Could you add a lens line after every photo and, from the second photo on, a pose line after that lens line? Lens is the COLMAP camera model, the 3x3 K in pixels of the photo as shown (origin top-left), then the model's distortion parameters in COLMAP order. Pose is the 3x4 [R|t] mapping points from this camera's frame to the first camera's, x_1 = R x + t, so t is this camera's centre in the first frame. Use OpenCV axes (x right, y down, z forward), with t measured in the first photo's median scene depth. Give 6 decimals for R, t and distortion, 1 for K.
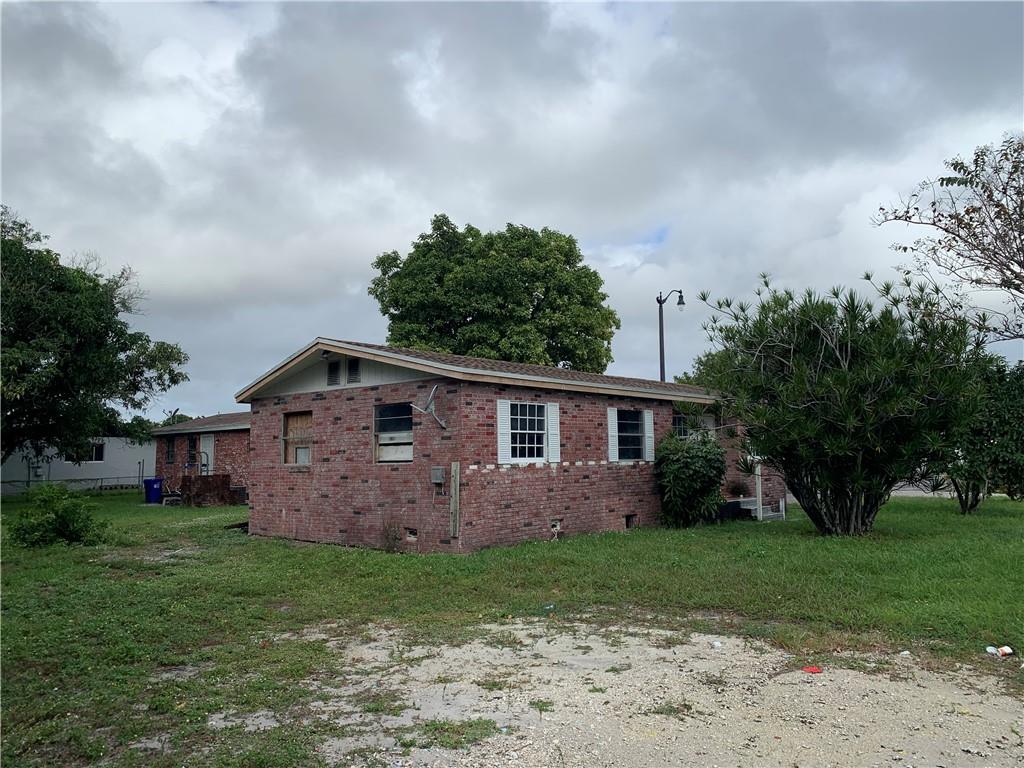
lens RADIAL K [[788.0, 0, 509.7], [0, 788.0, 374.3], [0, 0, 1]] dist [0.029273, -0.028027]
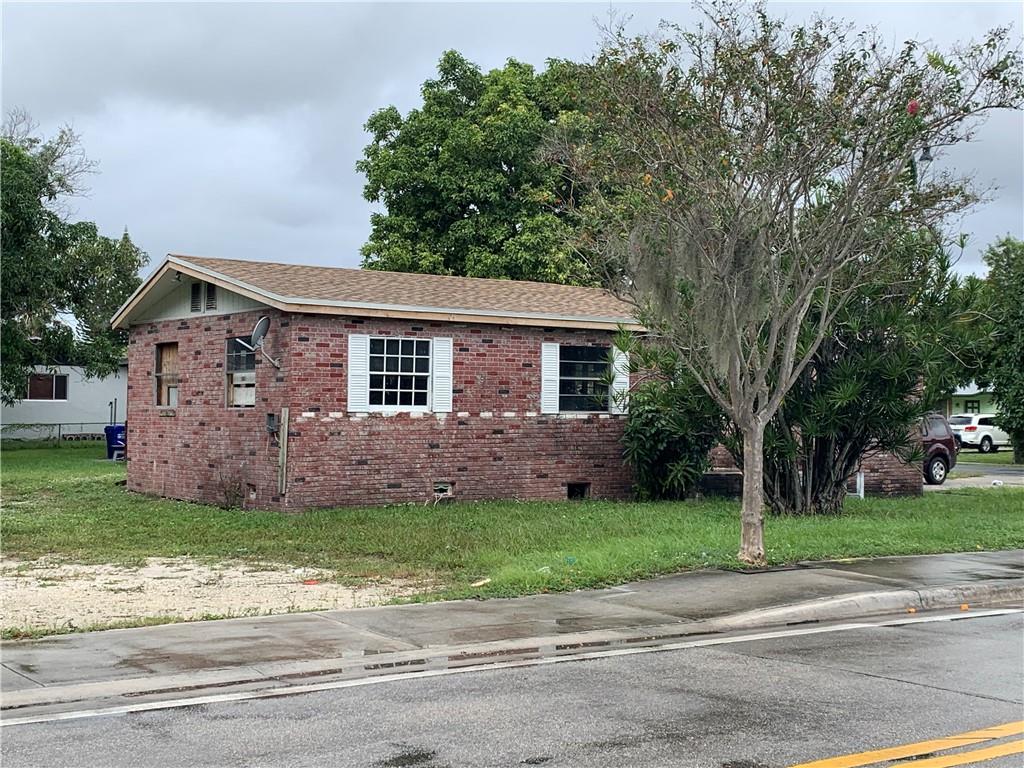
lens RADIAL K [[1412.7, 0, 513.0], [0, 1412.7, 387.9], [0, 0, 1]] dist [-0.021179, 0.000000]
pose [[0.975348, 0.020668, -0.219703, 0.428963], [-0.000651, 0.995869, 0.090796, -0.041605], [0.220672, -0.088415, 0.971332, -0.362700]]
